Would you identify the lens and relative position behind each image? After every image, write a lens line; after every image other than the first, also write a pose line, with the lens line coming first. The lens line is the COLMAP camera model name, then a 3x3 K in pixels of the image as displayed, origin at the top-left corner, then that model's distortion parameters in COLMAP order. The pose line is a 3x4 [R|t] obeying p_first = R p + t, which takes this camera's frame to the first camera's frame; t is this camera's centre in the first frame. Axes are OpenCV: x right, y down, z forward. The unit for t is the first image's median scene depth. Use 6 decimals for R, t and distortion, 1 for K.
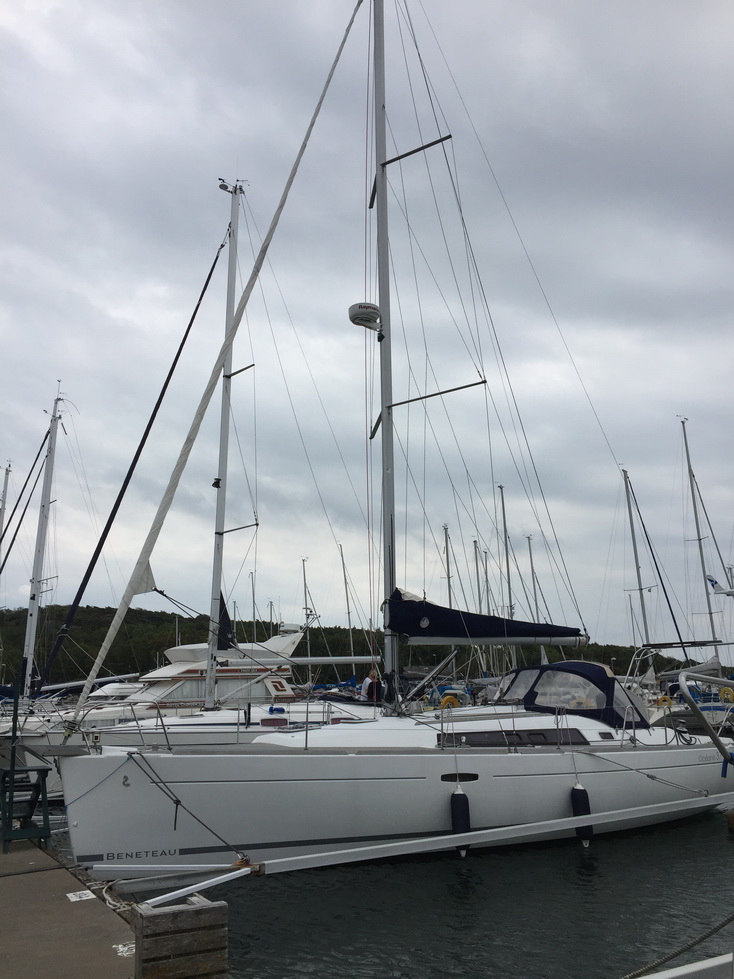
lens RADIAL K [[841.2, 0, 369.1], [0, 841.2, 491.3], [0, 0, 1]] dist [0.072309, -0.094743]
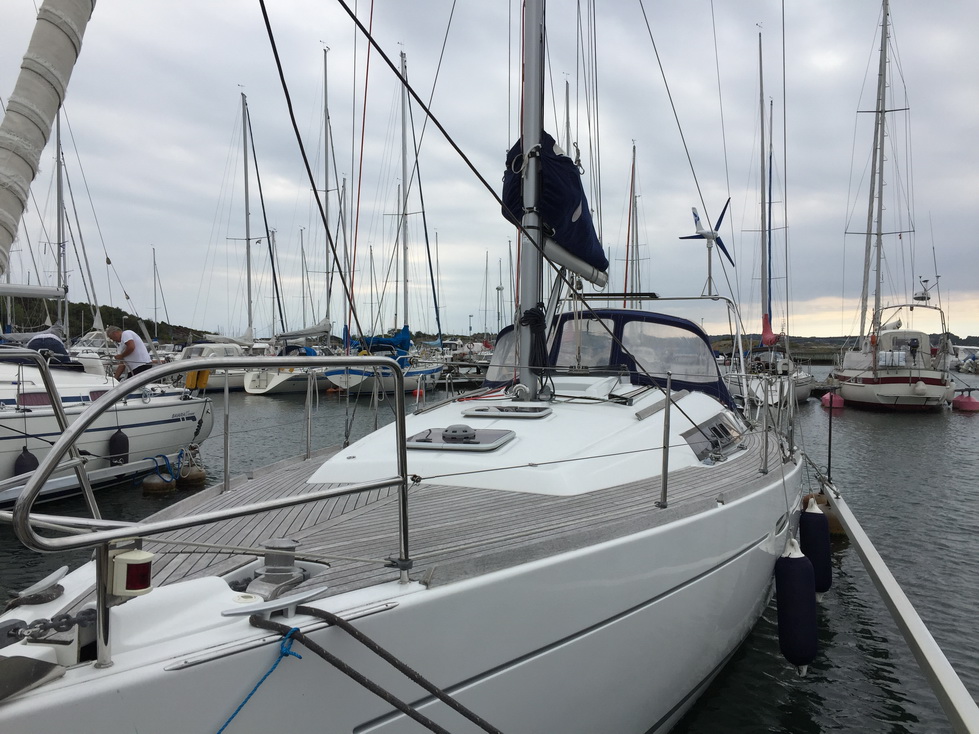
lens RADIAL K [[841.2, 0, 485.1], [0, 841.2, 365.5], [0, 0, 1]] dist [0.072309, -0.094743]
pose [[0.734890, 0.013105, 0.678060, -0.297400], [-0.176593, 0.969021, 0.172665, 0.166831], [-0.654791, -0.246630, 0.714438, 0.666680]]
